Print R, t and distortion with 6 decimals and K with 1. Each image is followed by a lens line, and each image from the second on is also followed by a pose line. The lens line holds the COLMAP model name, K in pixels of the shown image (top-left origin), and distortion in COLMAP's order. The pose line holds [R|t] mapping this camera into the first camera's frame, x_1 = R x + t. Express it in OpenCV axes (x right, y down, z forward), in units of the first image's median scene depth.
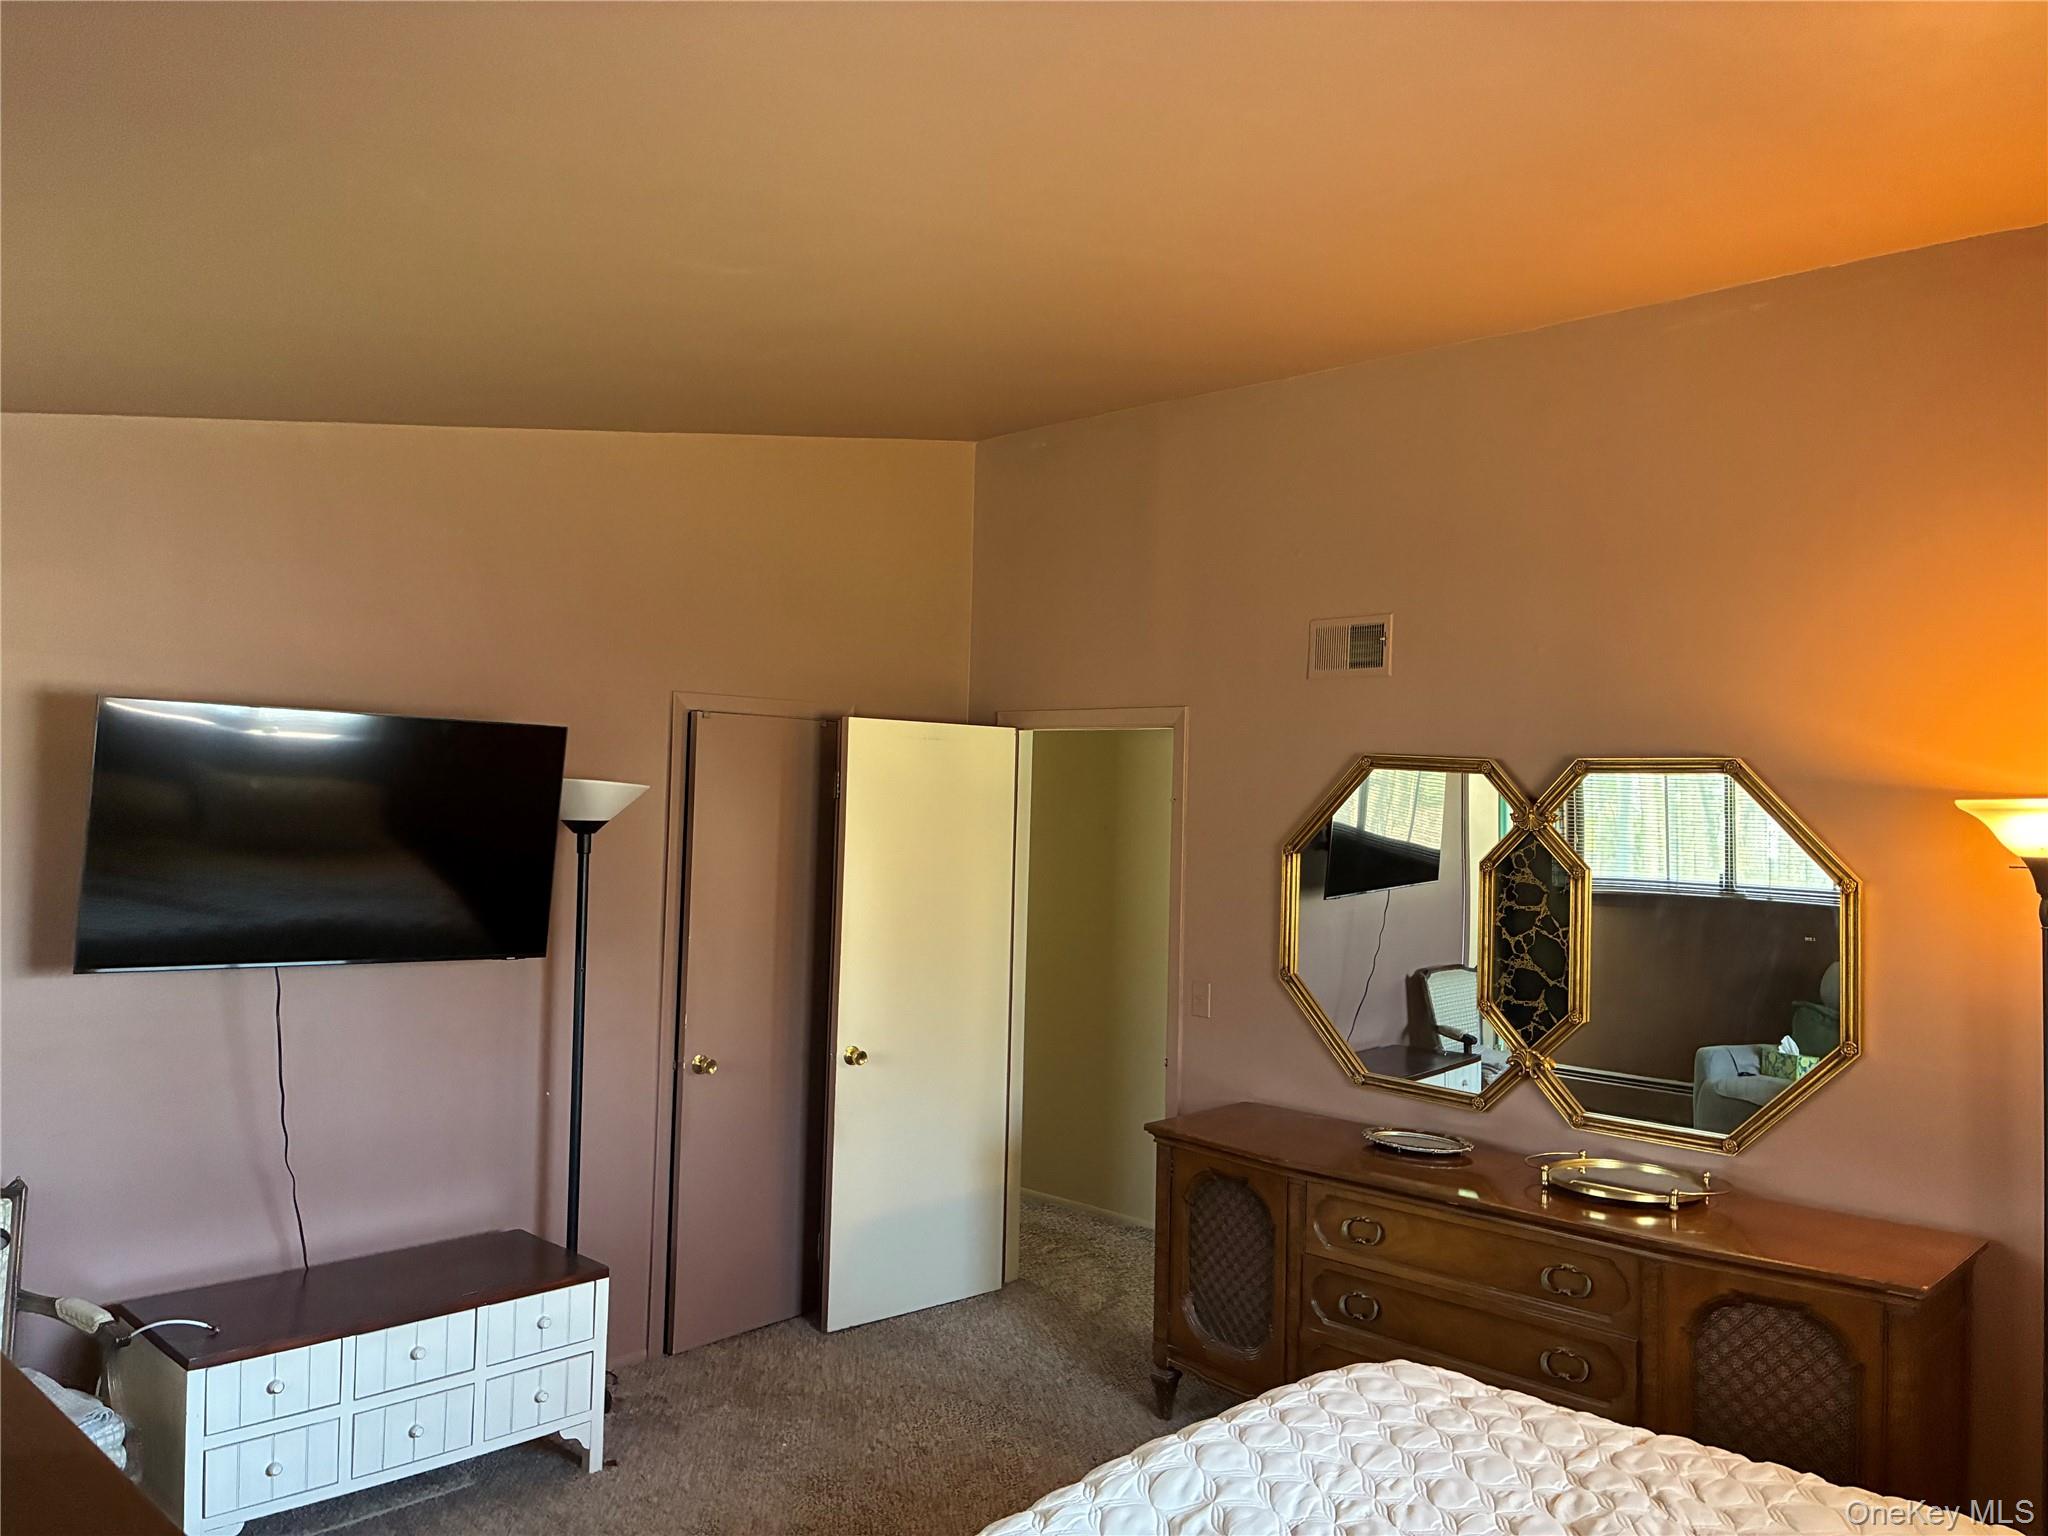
lens RADIAL K [[1527.5, 0, 1023.5], [0, 1527.5, 735.1], [0, 0, 1]] dist [0.055750, -0.077610]
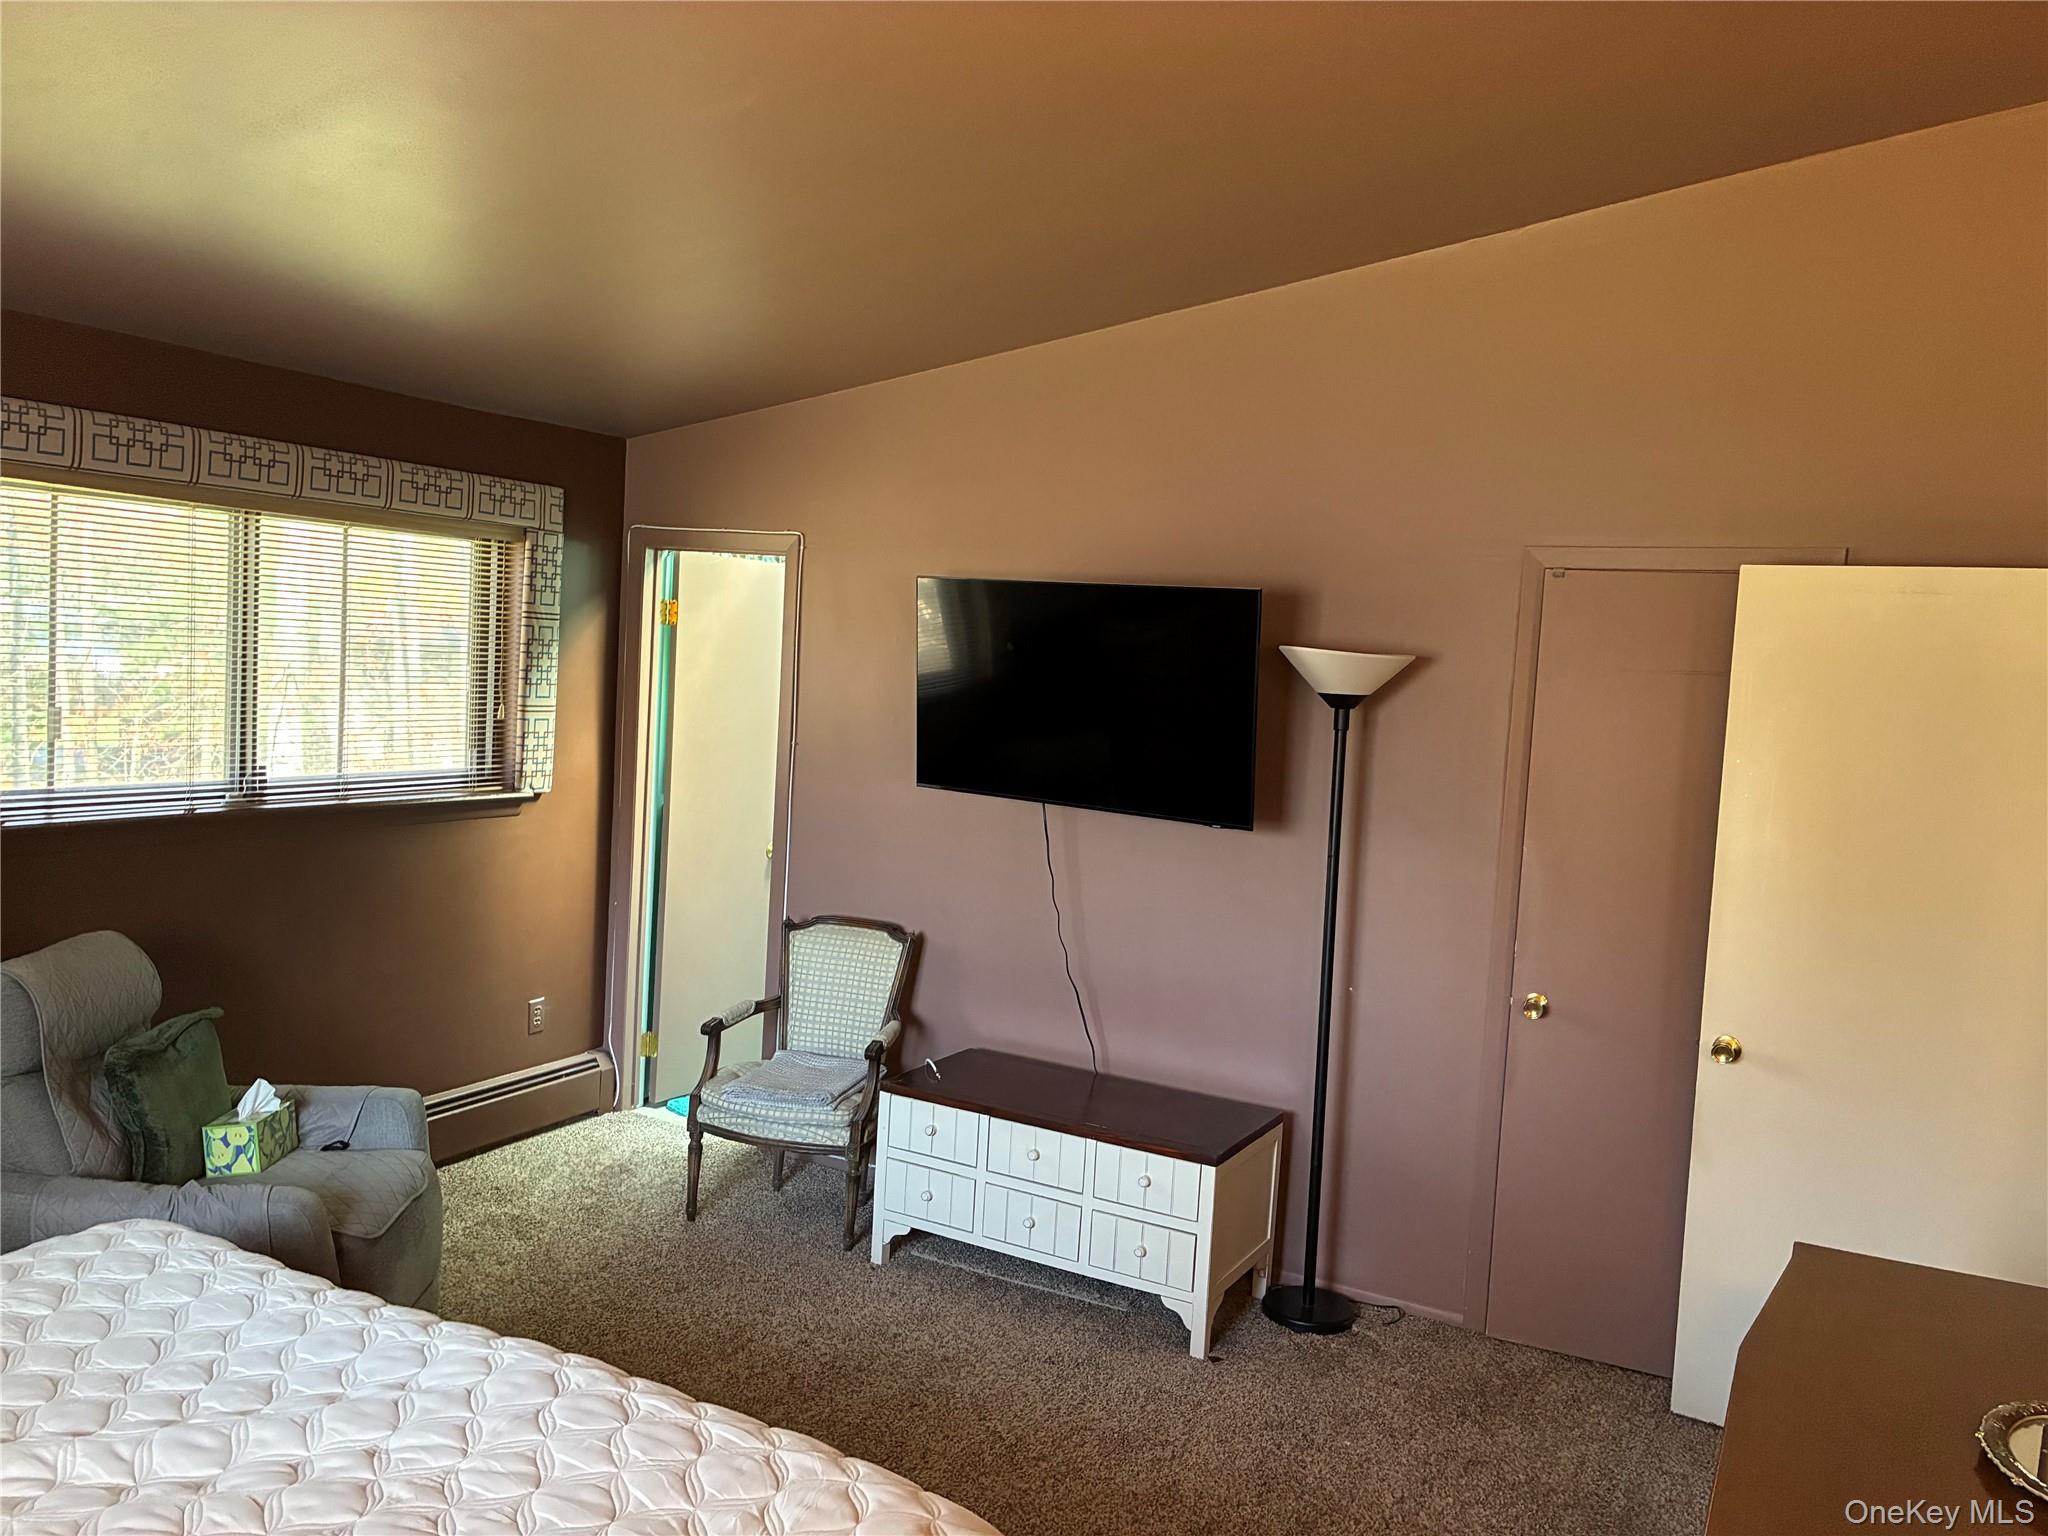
lens RADIAL K [[1527.5, 0, 1023.5], [0, 1527.5, 735.1], [0, 0, 1]] dist [0.055750, -0.077610]
pose [[0.279148, 0.038608, -0.959472, 0.603415], [-0.006531, 0.999245, 0.038308, 0.051651], [0.960226, -0.004427, 0.279189, 0.632150]]
